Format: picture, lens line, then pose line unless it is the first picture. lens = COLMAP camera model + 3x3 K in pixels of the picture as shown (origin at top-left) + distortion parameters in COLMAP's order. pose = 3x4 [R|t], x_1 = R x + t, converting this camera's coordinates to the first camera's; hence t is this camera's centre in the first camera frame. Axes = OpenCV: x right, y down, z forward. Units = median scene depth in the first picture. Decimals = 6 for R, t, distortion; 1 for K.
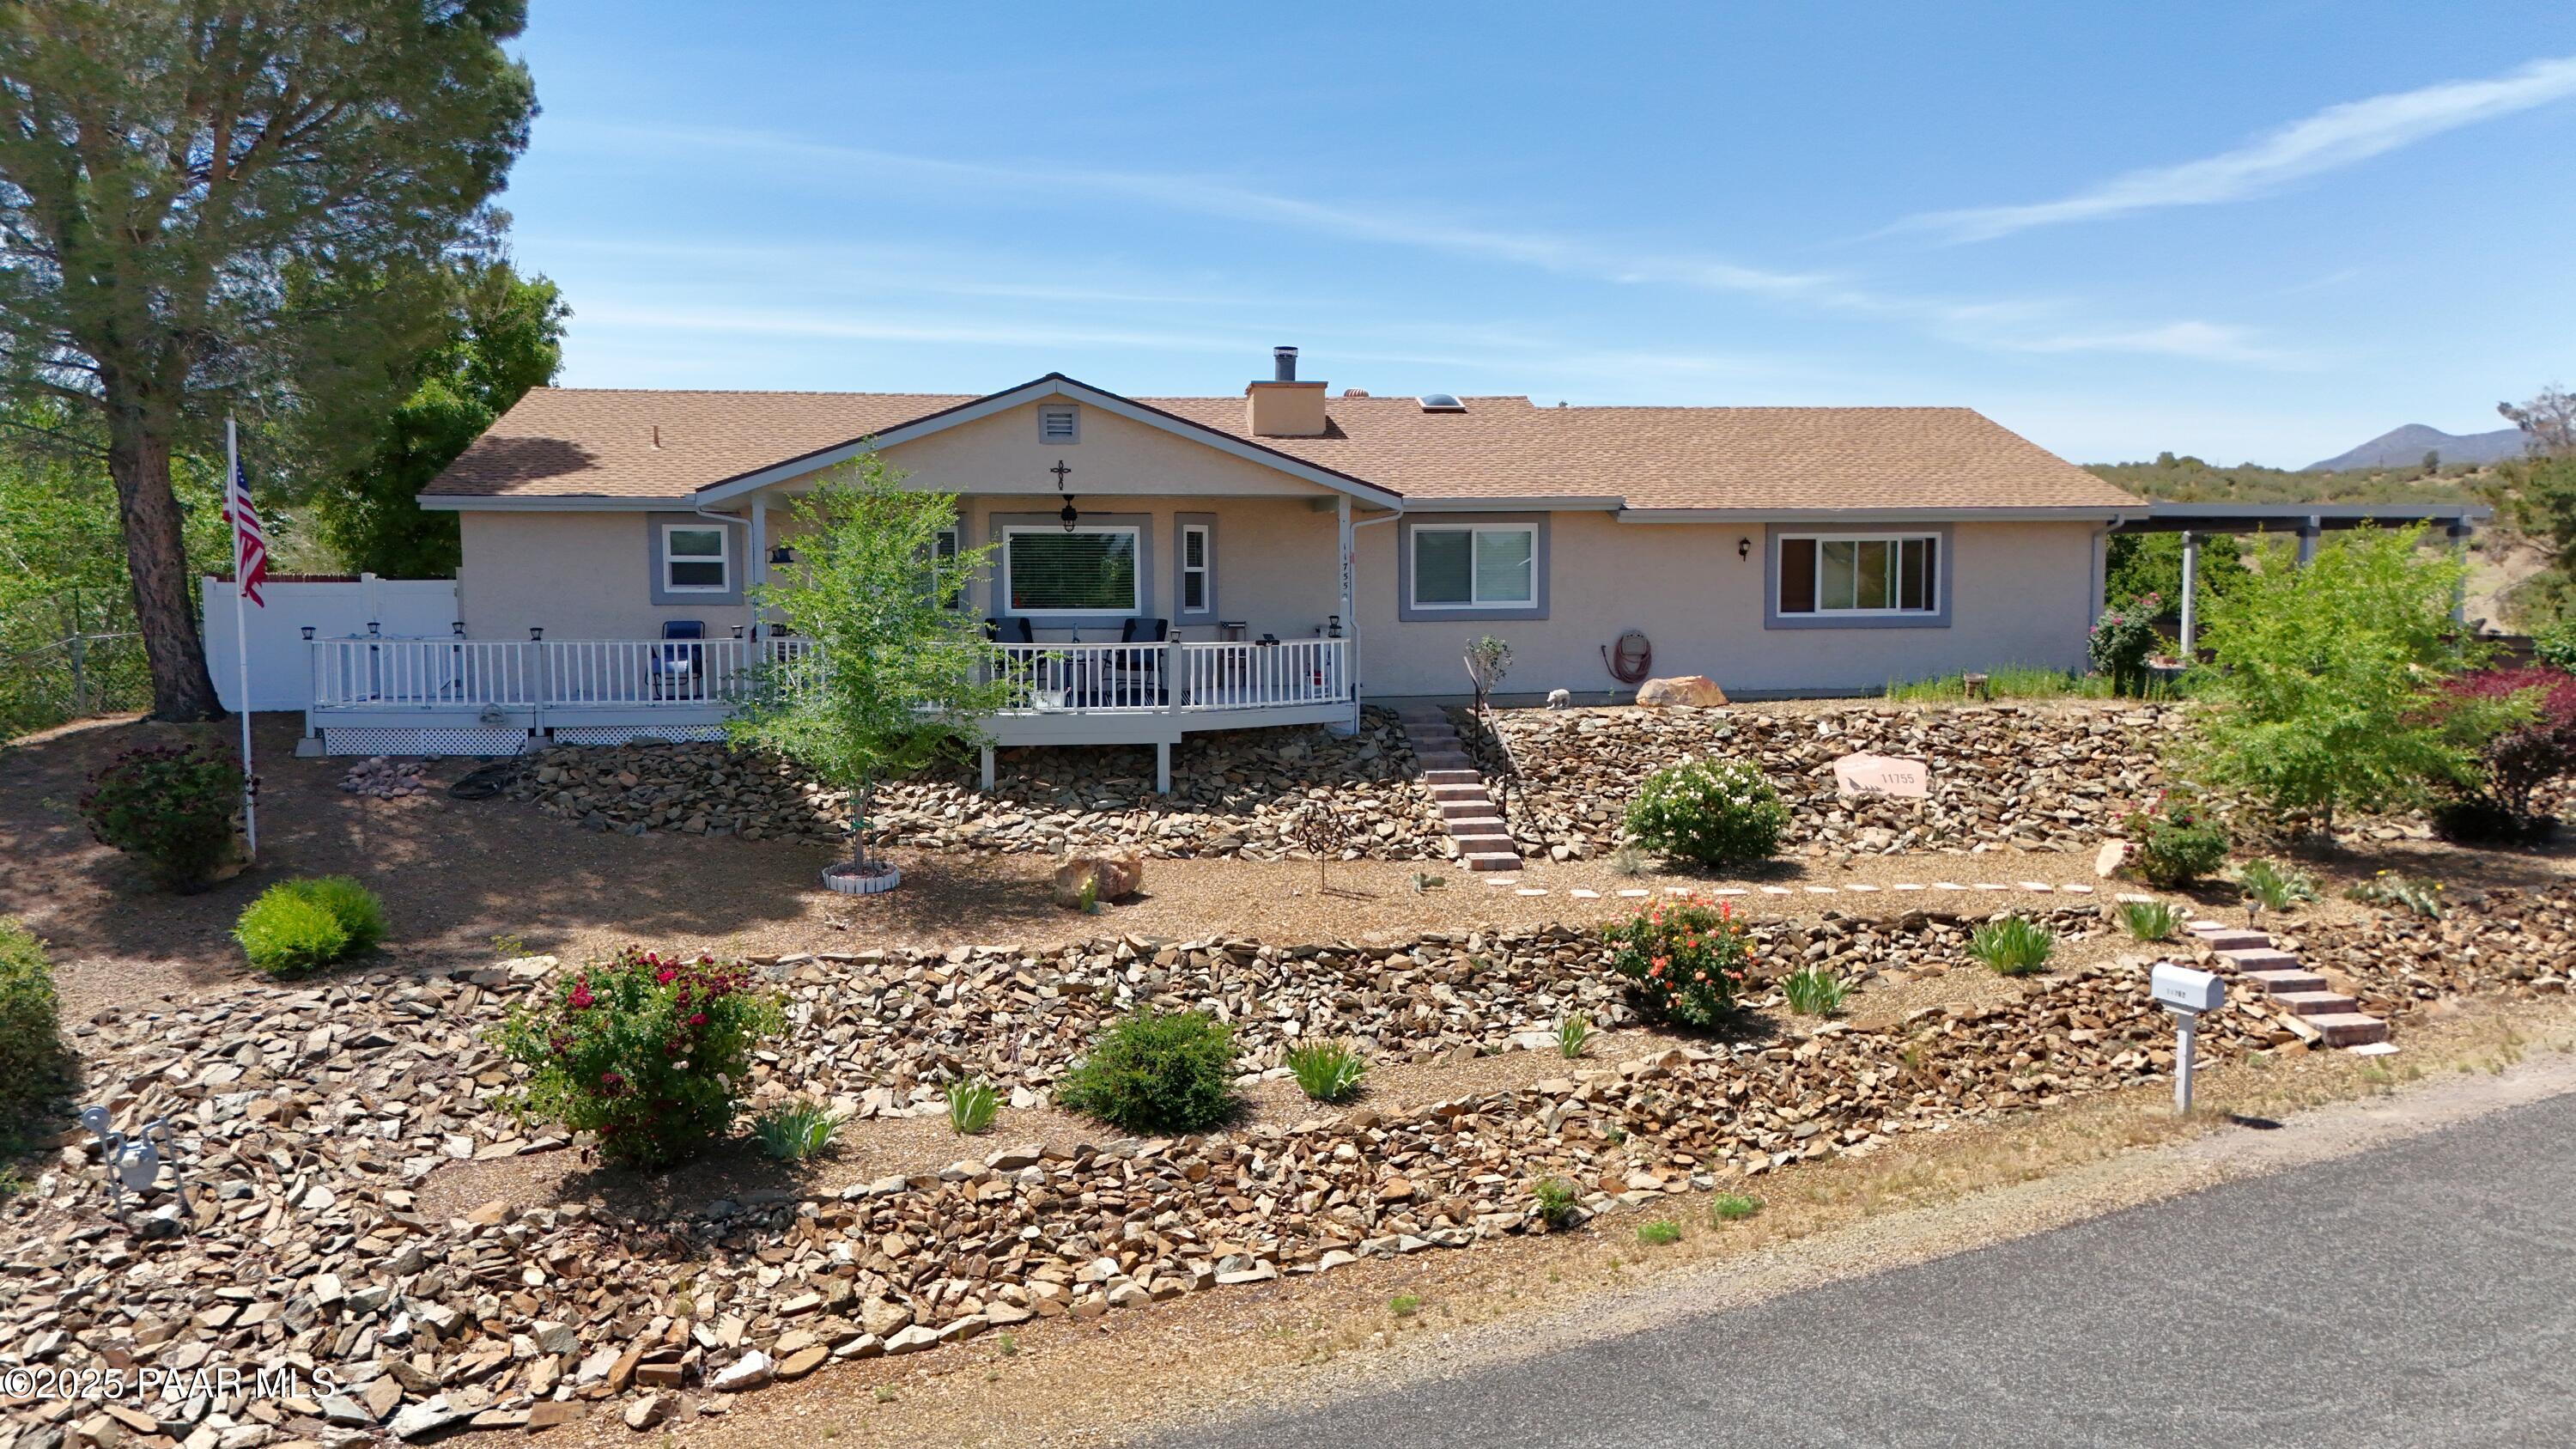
lens RADIAL K [[1915.0, 0, 1281.5], [0, 1915.0, 748.6], [0, 0, 1]] dist [0.067252, -0.065912]
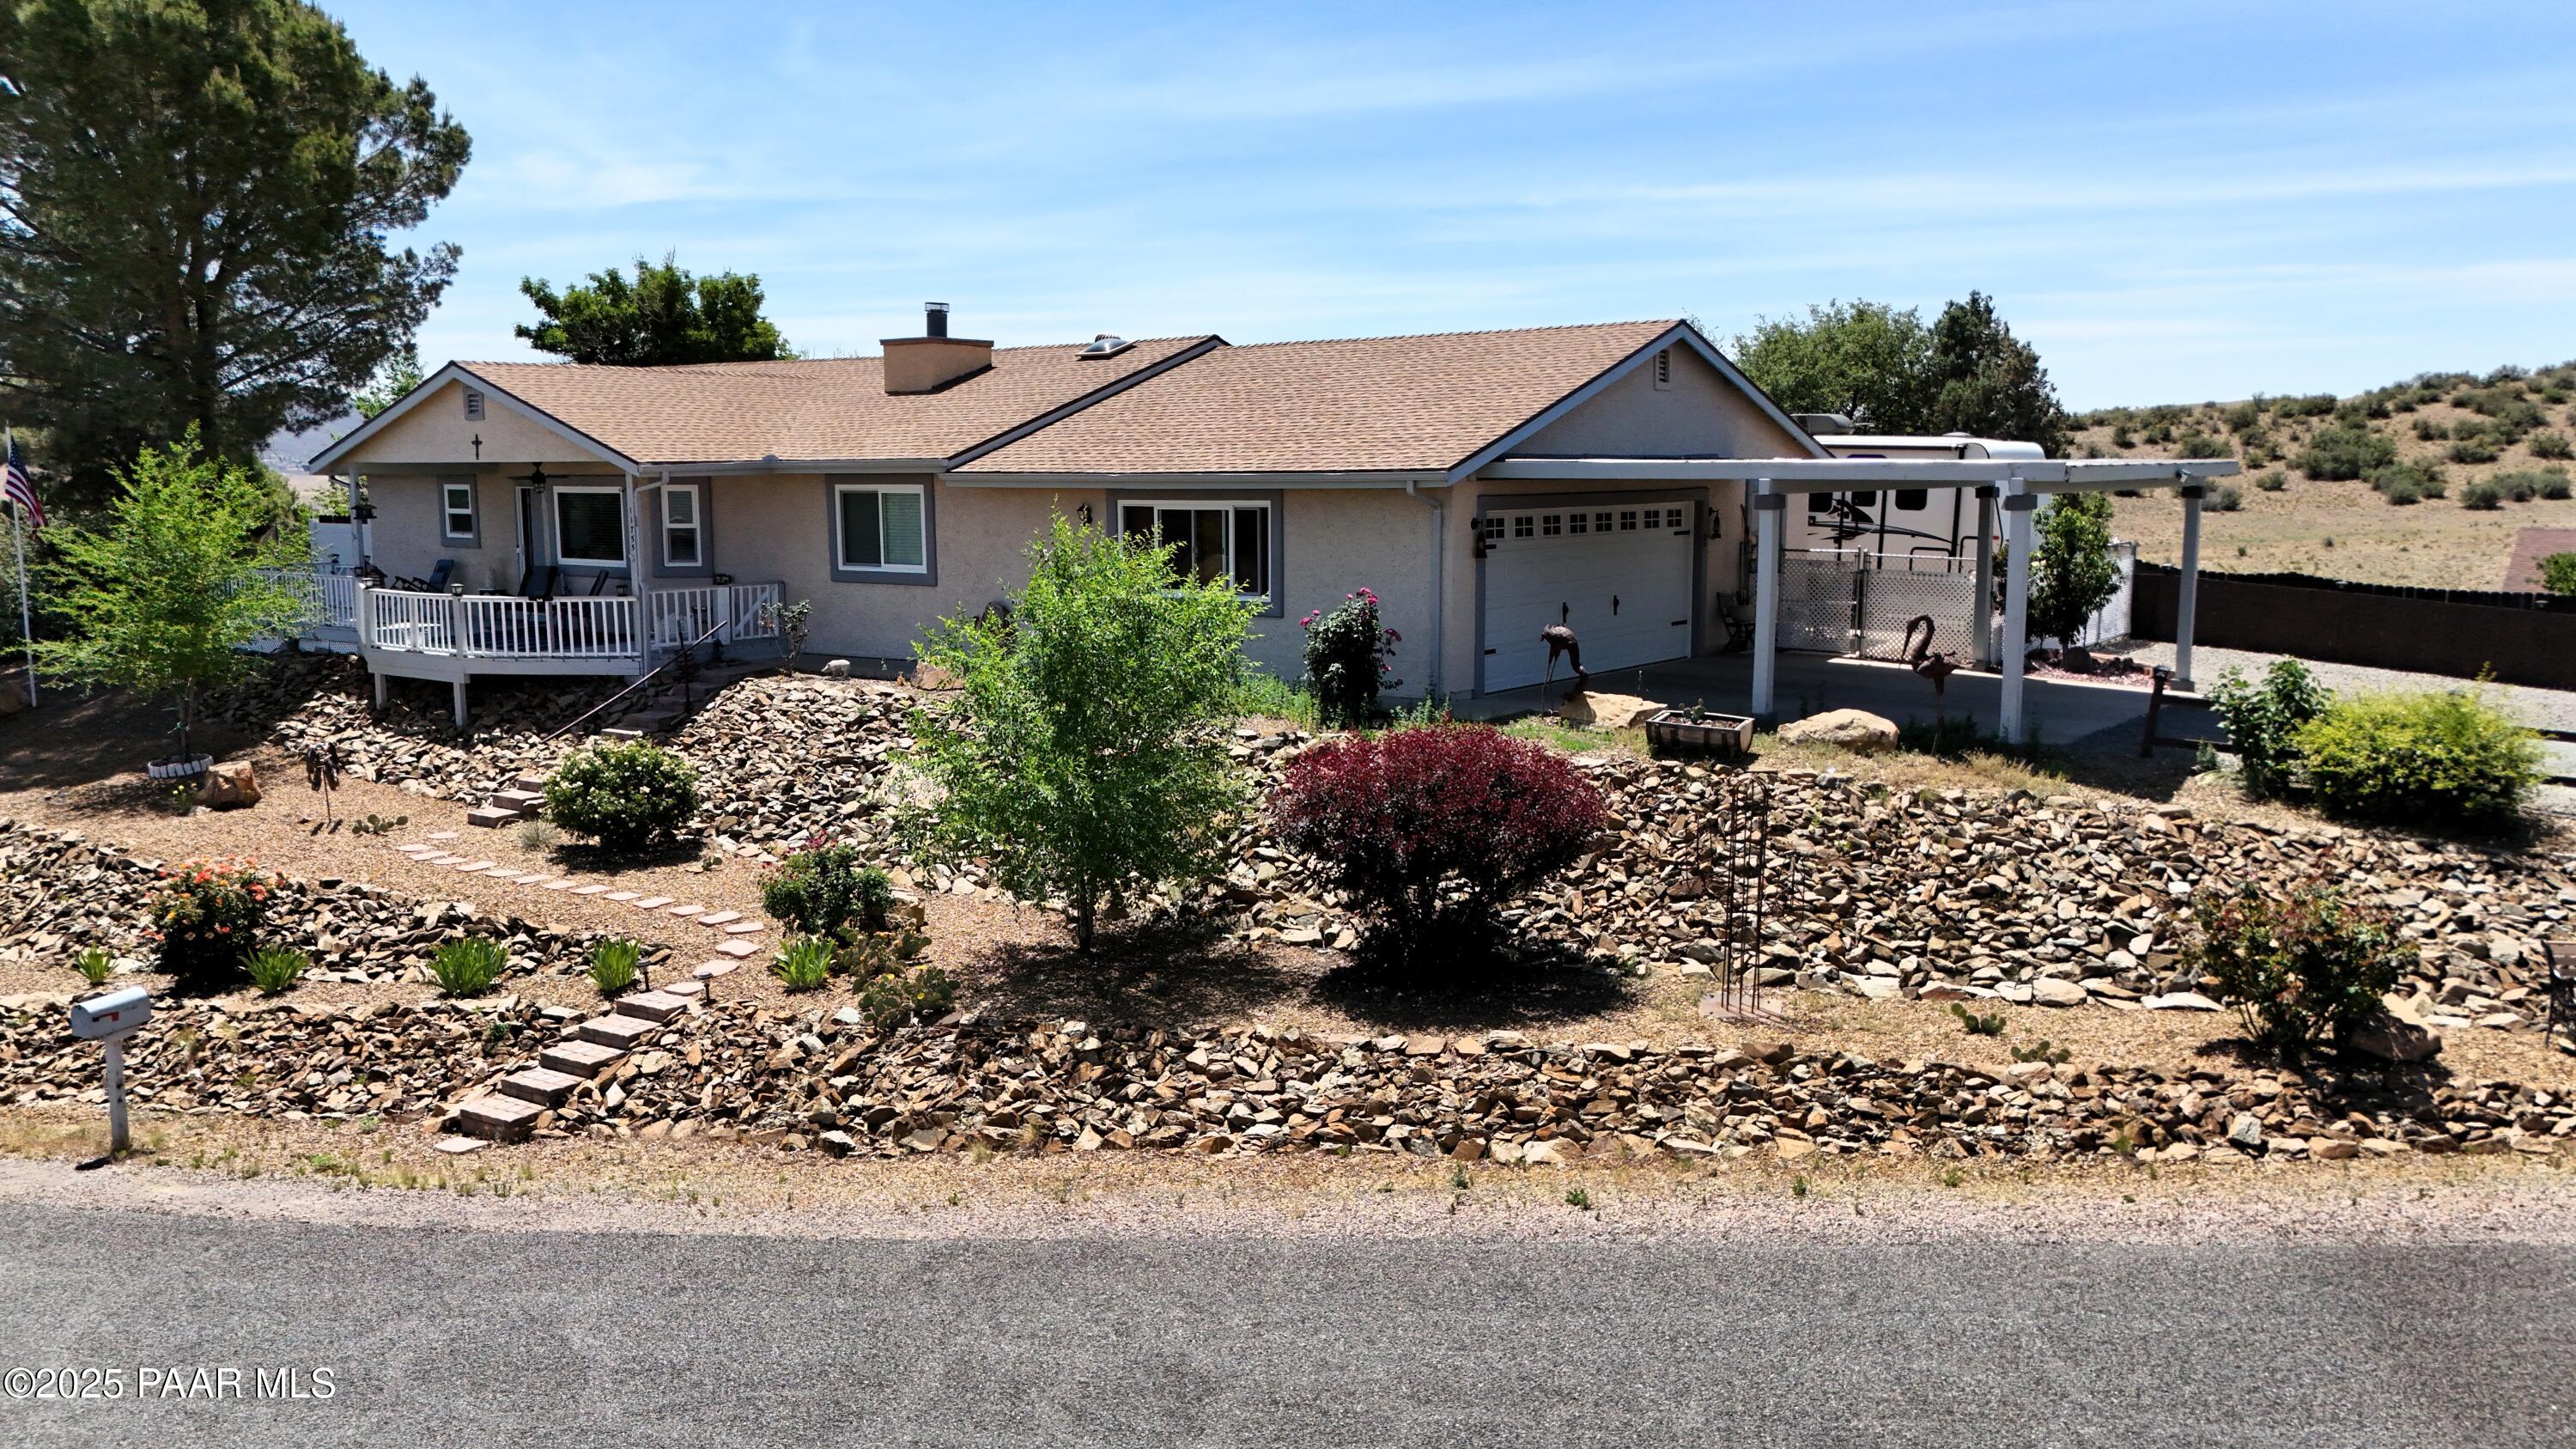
lens RADIAL K [[1915.0, 0, 1292.3], [0, 1915.0, 719.4], [0, 0, 1]] dist [0.067252, -0.065912]
pose [[0.723921, 0.090005, -0.683986, 0.941985], [-0.062629, 0.995933, 0.064769, -0.074936], [0.687034, -0.004050, 0.726614, 0.426477]]
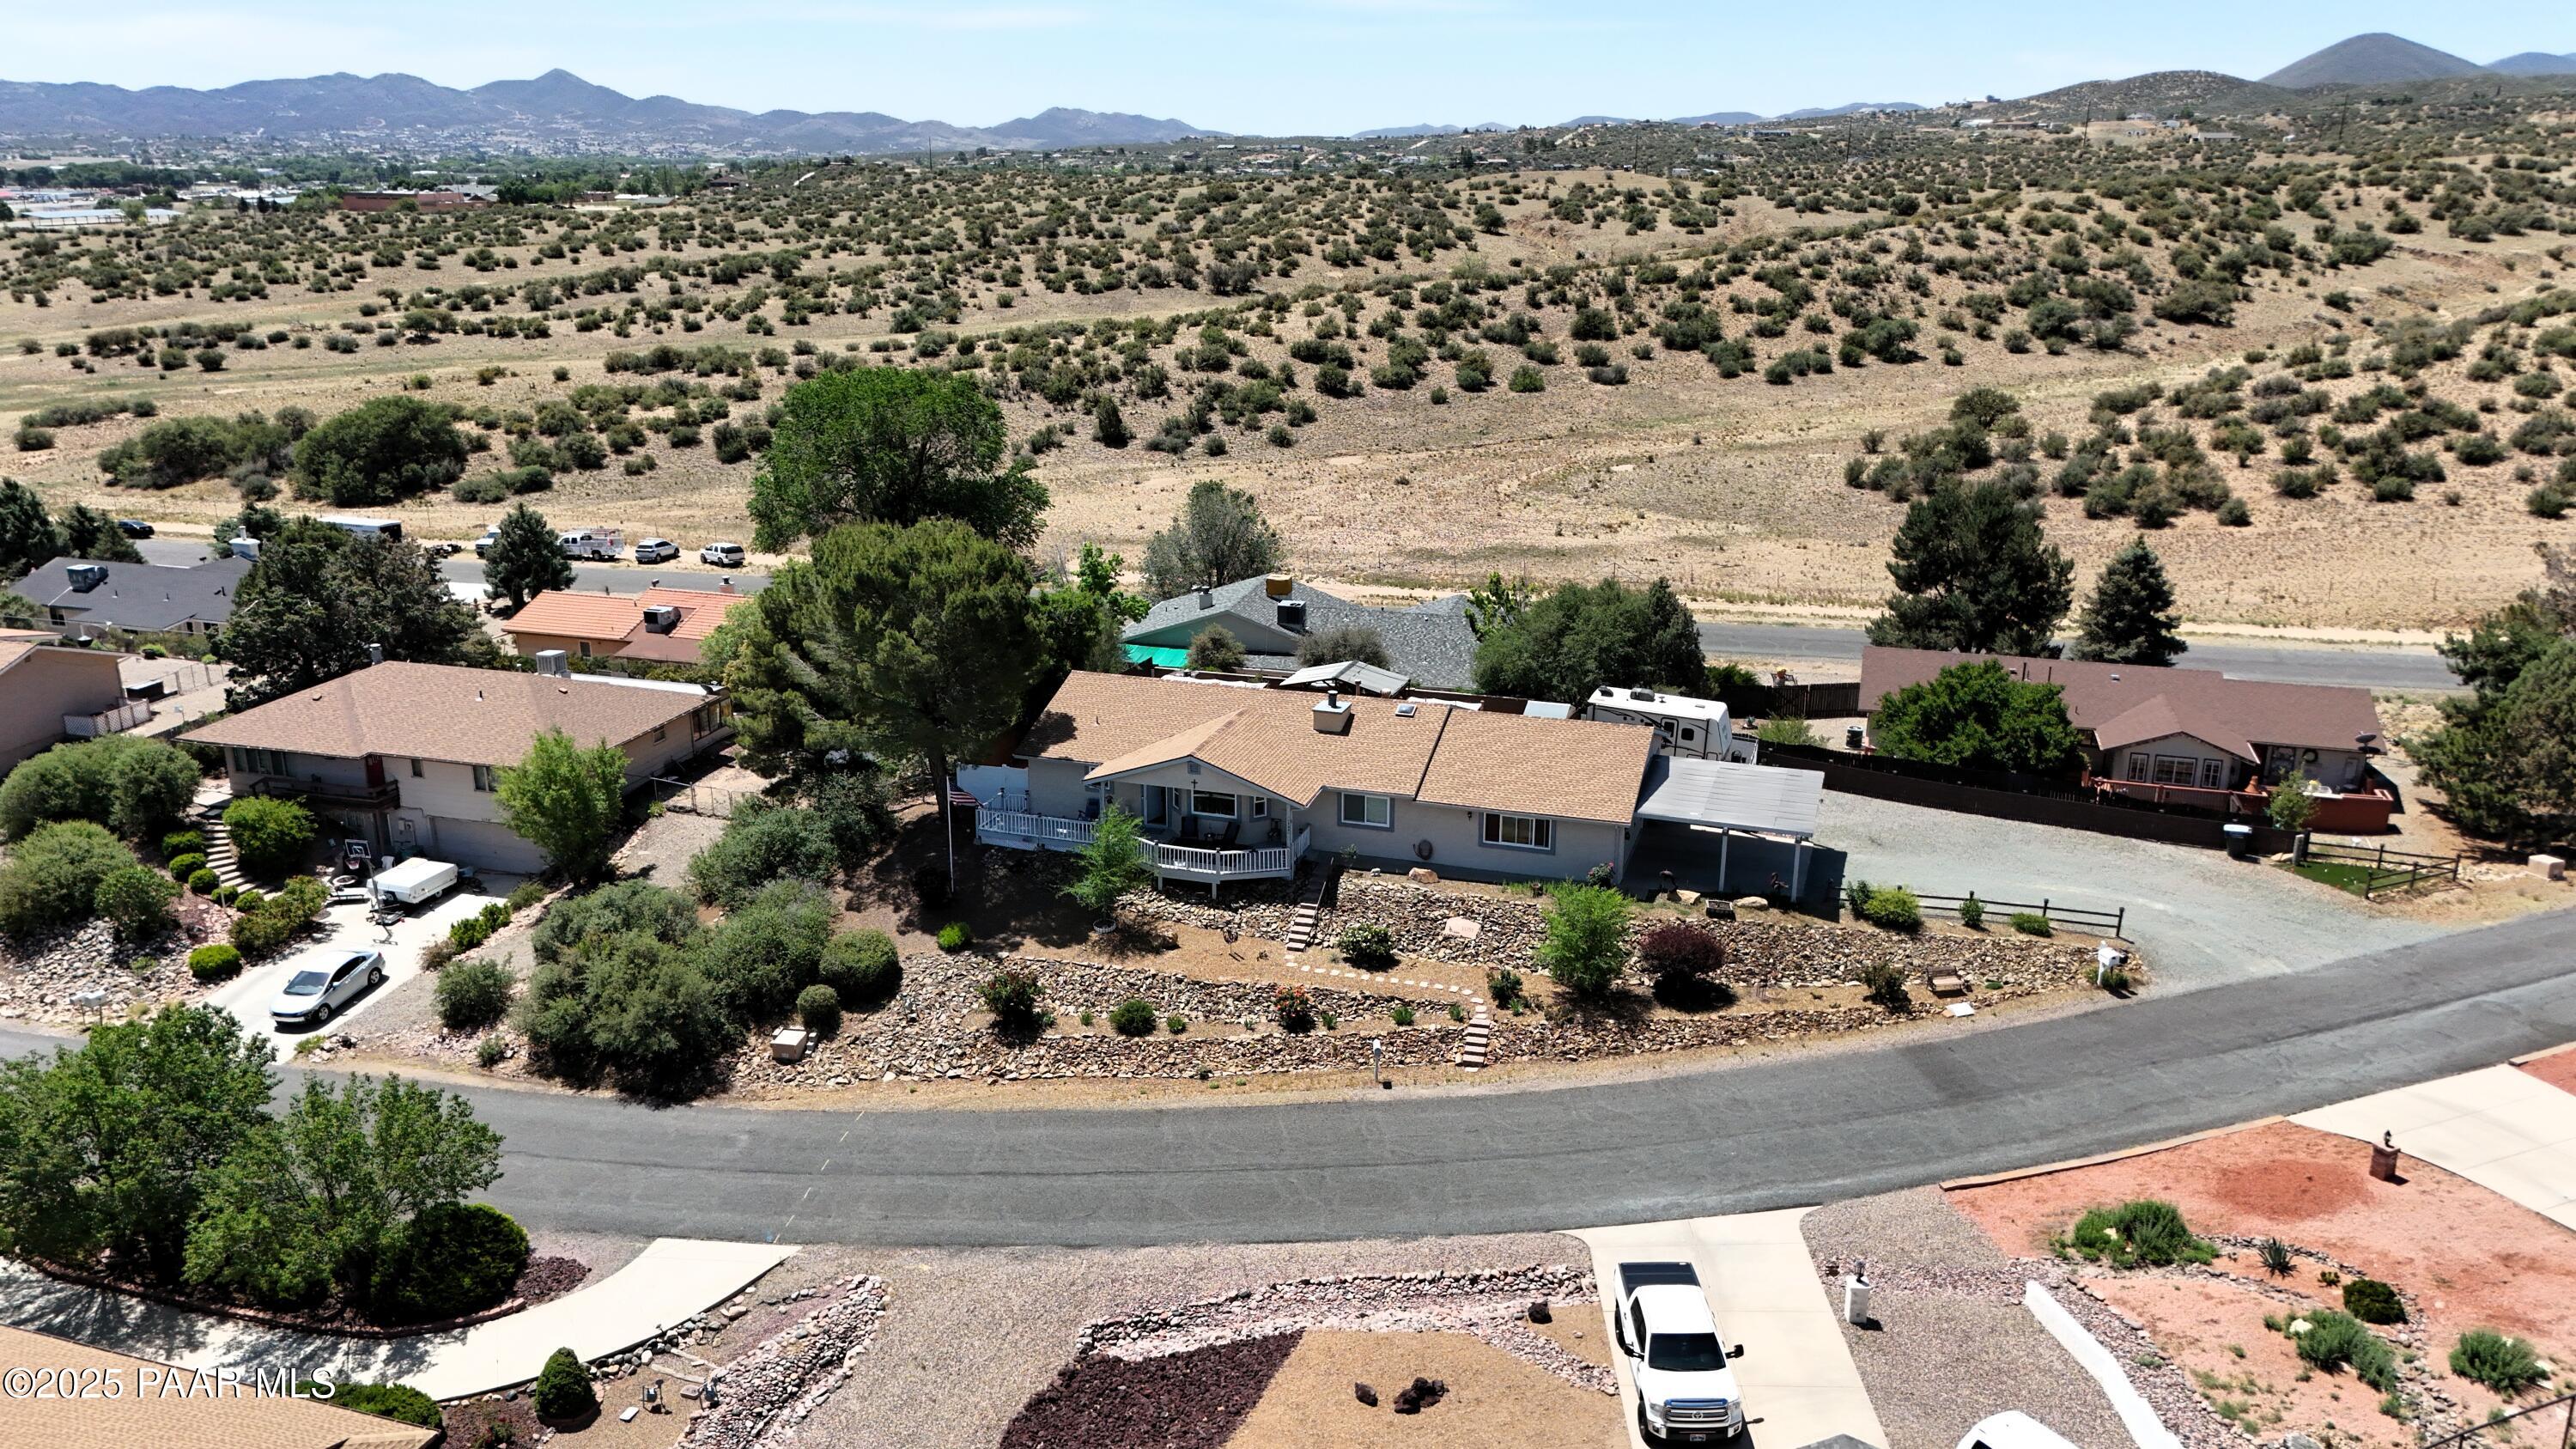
lens RADIAL K [[1915.0, 0, 1290.5], [0, 1915.0, 714.2], [0, 0, 1]] dist [0.067252, -0.065912]
pose [[0.909740, 0.125991, -0.395600, 1.023142], [-0.044768, 0.977057, 0.208222, -0.761516], [0.412757, -0.171717, 0.894508, -1.354216]]
